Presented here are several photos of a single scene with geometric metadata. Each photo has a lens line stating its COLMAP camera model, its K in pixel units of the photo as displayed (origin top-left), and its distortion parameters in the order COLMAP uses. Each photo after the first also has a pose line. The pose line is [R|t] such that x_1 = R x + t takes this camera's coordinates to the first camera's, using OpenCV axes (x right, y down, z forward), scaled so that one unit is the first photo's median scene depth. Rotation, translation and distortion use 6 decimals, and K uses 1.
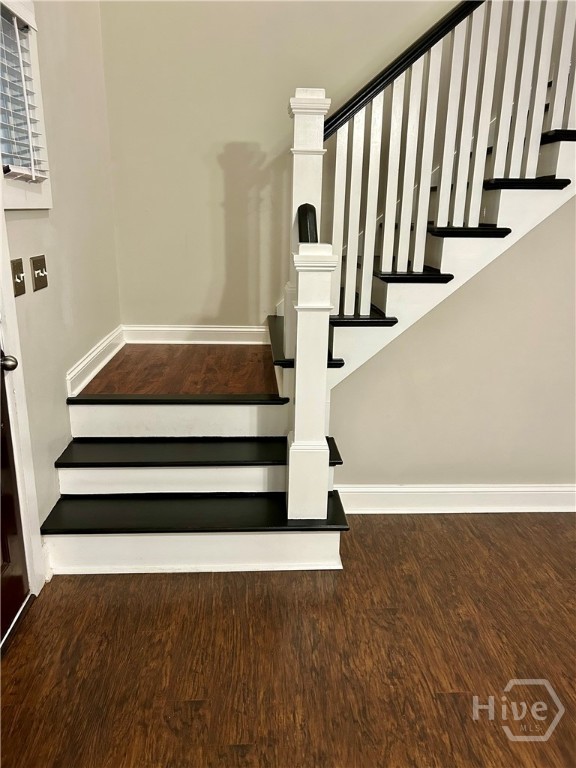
lens RADIAL K [[575.2, 0, 283.8], [0, 575.2, 384.8], [0, 0, 1]] dist [0.041954, -0.009242]
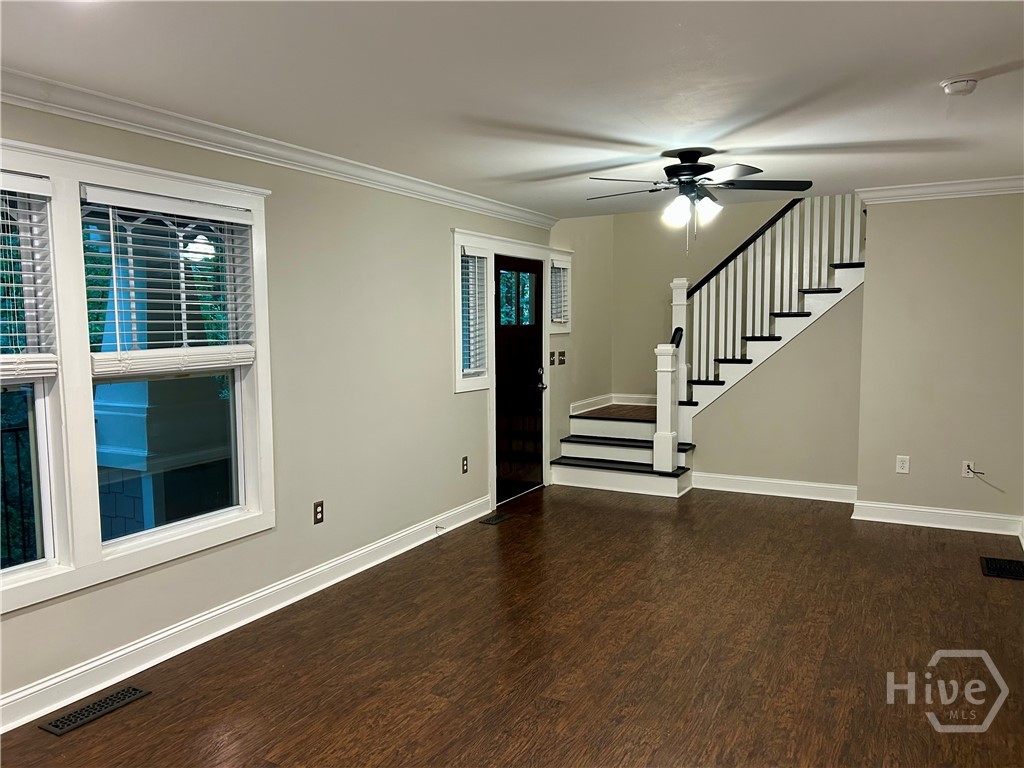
lens RADIAL K [[767.0, 0, 509.7], [0, 767.0, 392.3], [0, 0, 1]] dist [0.041954, -0.009242]
pose [[0.850317, 0.017056, -0.525995, 1.041812], [-0.127025, 0.976575, -0.173680, 0.511872], [0.510712, 0.214498, 0.832565, -1.690952]]
